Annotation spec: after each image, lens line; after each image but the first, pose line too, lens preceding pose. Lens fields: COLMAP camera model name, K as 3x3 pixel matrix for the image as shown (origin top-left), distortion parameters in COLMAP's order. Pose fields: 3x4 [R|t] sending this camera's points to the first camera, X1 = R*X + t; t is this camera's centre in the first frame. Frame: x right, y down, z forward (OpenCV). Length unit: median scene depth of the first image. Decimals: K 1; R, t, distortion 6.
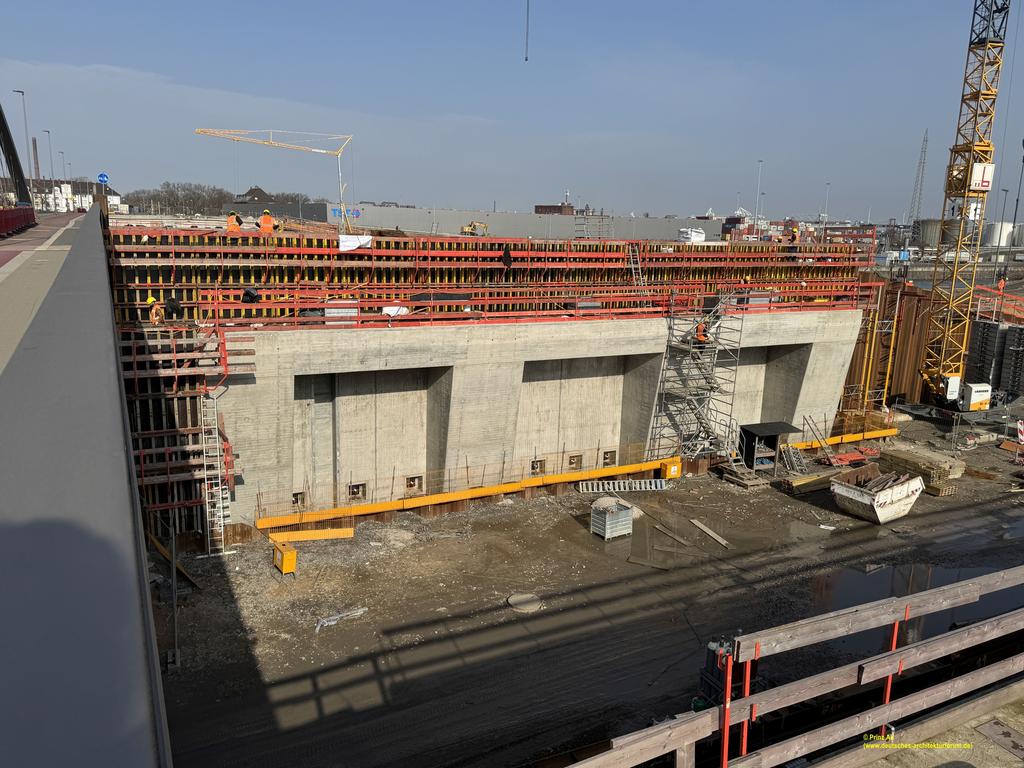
lens RADIAL K [[757.4, 0, 512.0], [0, 757.4, 384.0], [0, 0, 1]] dist [0.094055, -0.157682]
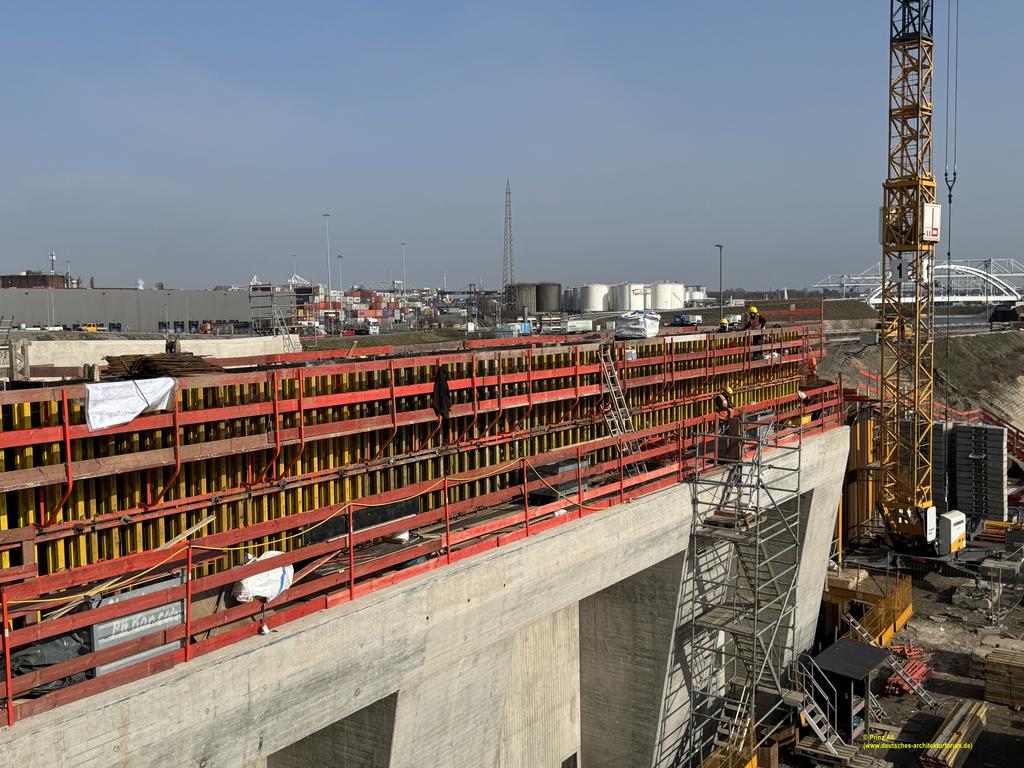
lens RADIAL K [[1018.8, 0, 514.4], [0, 1018.8, 378.7], [0, 0, 1]] dist [0.197429, -0.410201]
pose [[0.874110, -0.073204, 0.480179, -0.230853], [0.132959, 0.986881, -0.091584, -0.107848], [-0.467176, 0.143898, 0.872376, 0.426988]]
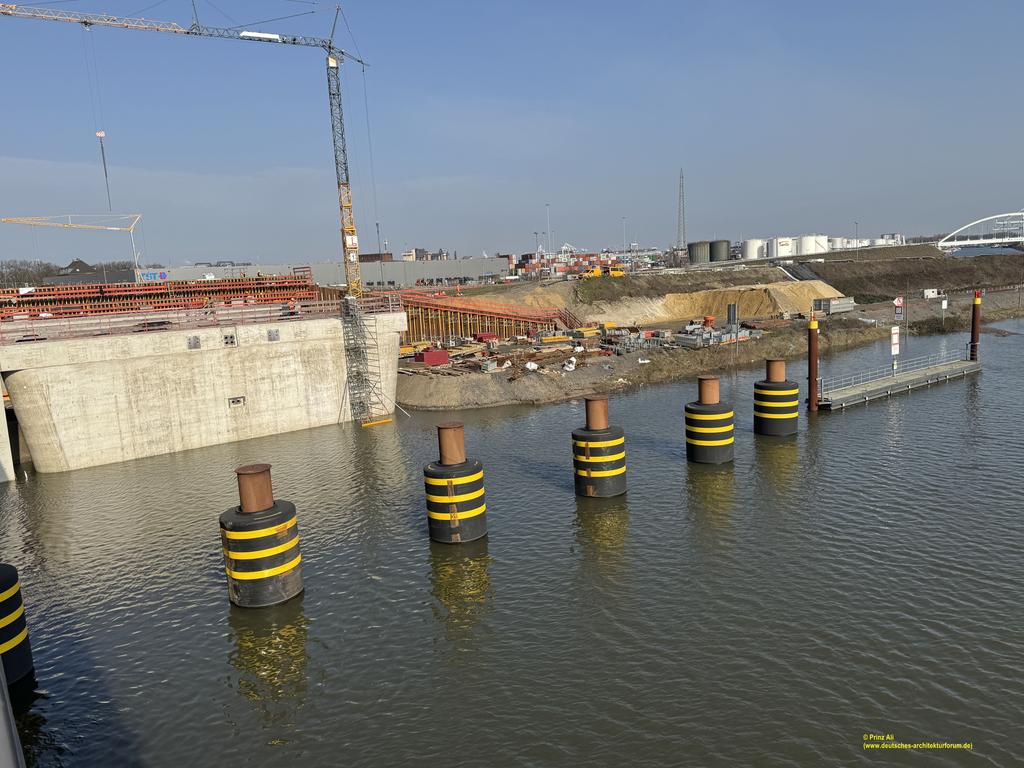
lens RADIAL K [[757.4, 0, 512.0], [0, 757.4, 384.0], [0, 0, 1]] dist [0.094055, -0.157682]
pose [[0.982417, -0.103328, 0.155499, 0.808301], [0.111733, 0.992659, -0.046298, 0.360056], [-0.149573, 0.062859, 0.986751, -1.488805]]
